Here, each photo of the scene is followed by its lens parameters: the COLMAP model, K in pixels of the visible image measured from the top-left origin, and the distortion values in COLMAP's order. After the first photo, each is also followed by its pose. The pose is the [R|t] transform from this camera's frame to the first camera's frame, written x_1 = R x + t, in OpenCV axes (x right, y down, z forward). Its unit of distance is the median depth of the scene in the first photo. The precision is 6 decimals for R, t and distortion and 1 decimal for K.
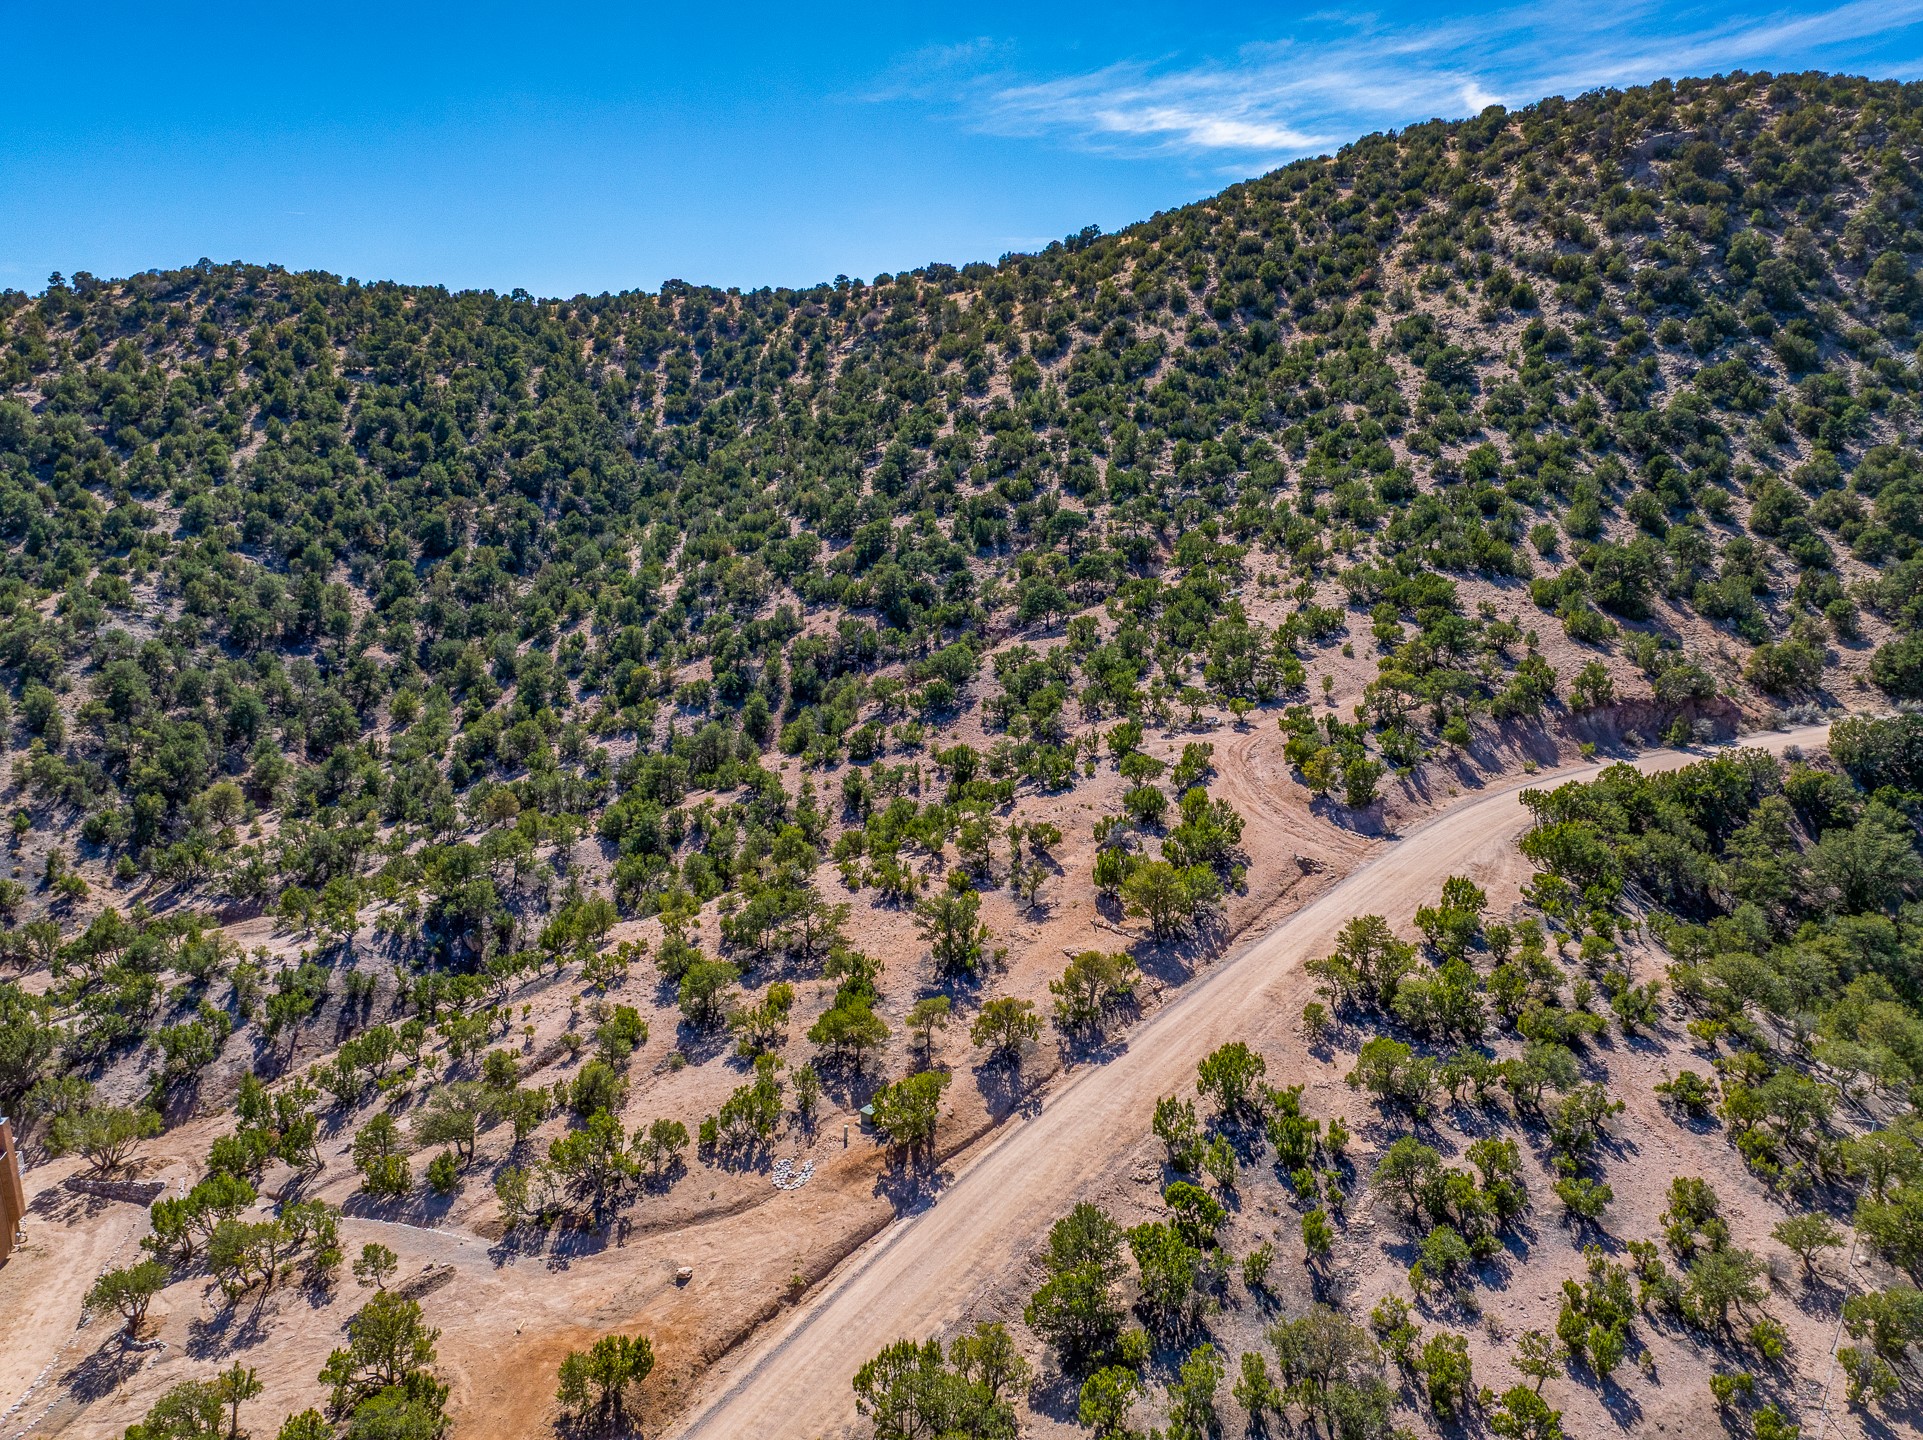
lens RADIAL K [[1382.5, 0, 961.5], [0, 1382.5, 720.0], [0, 0, 1]] dist [-0.035719, 0.006653]
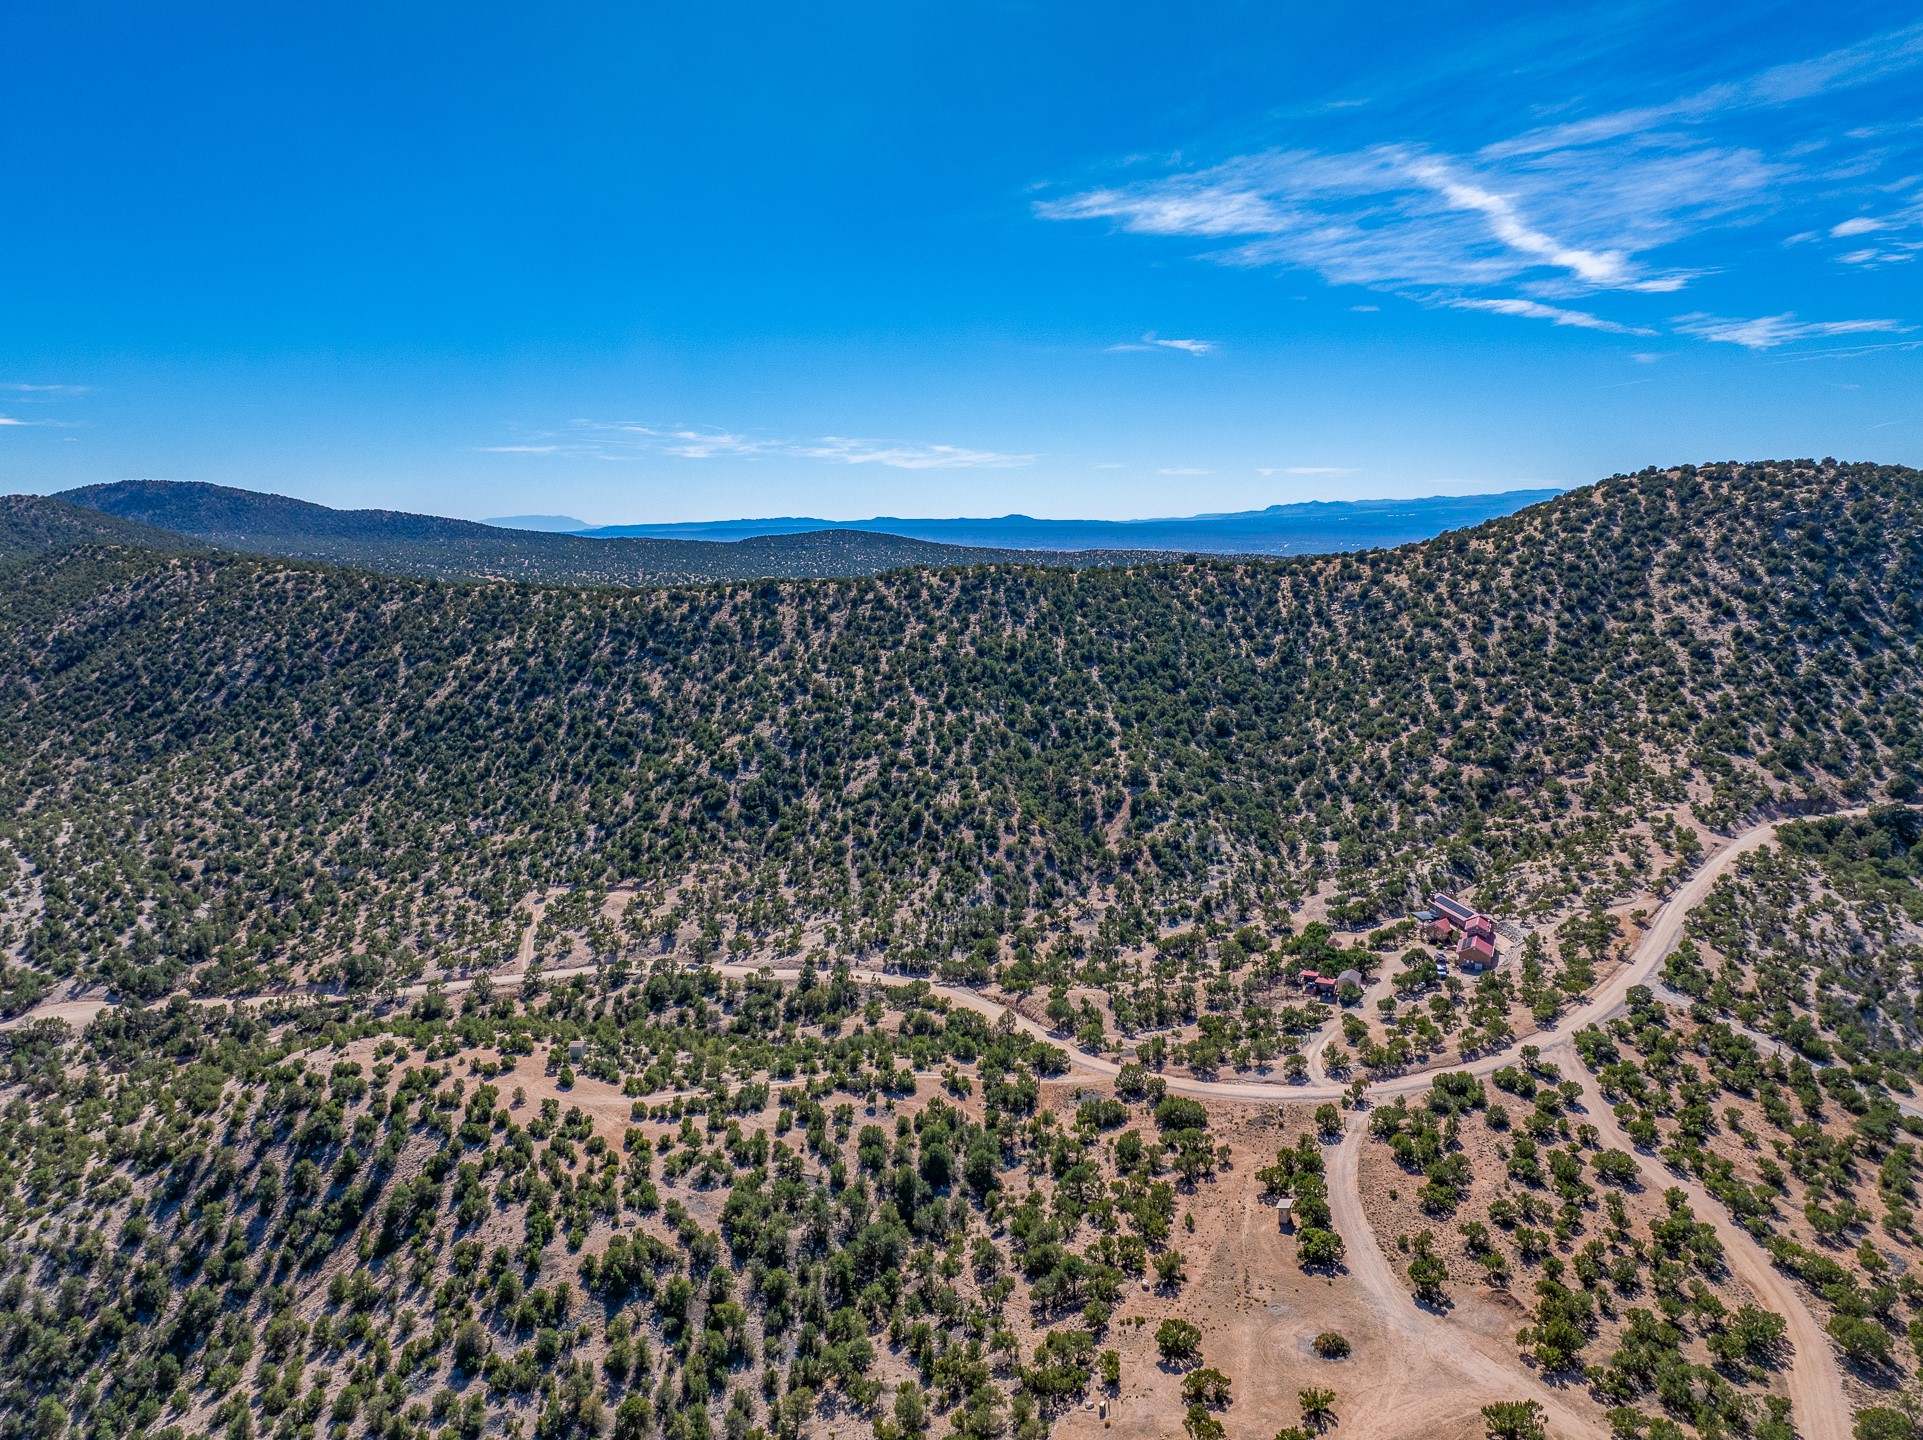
lens RADIAL K [[1382.5, 0, 961.5], [0, 1382.5, 720.0], [0, 0, 1]] dist [-0.035719, 0.006653]
pose [[0.997825, -0.004365, -0.065775, -0.745935], [-0.000578, 0.997188, -0.074939, 0.024180], [0.065917, 0.074814, 0.995017, -1.373707]]
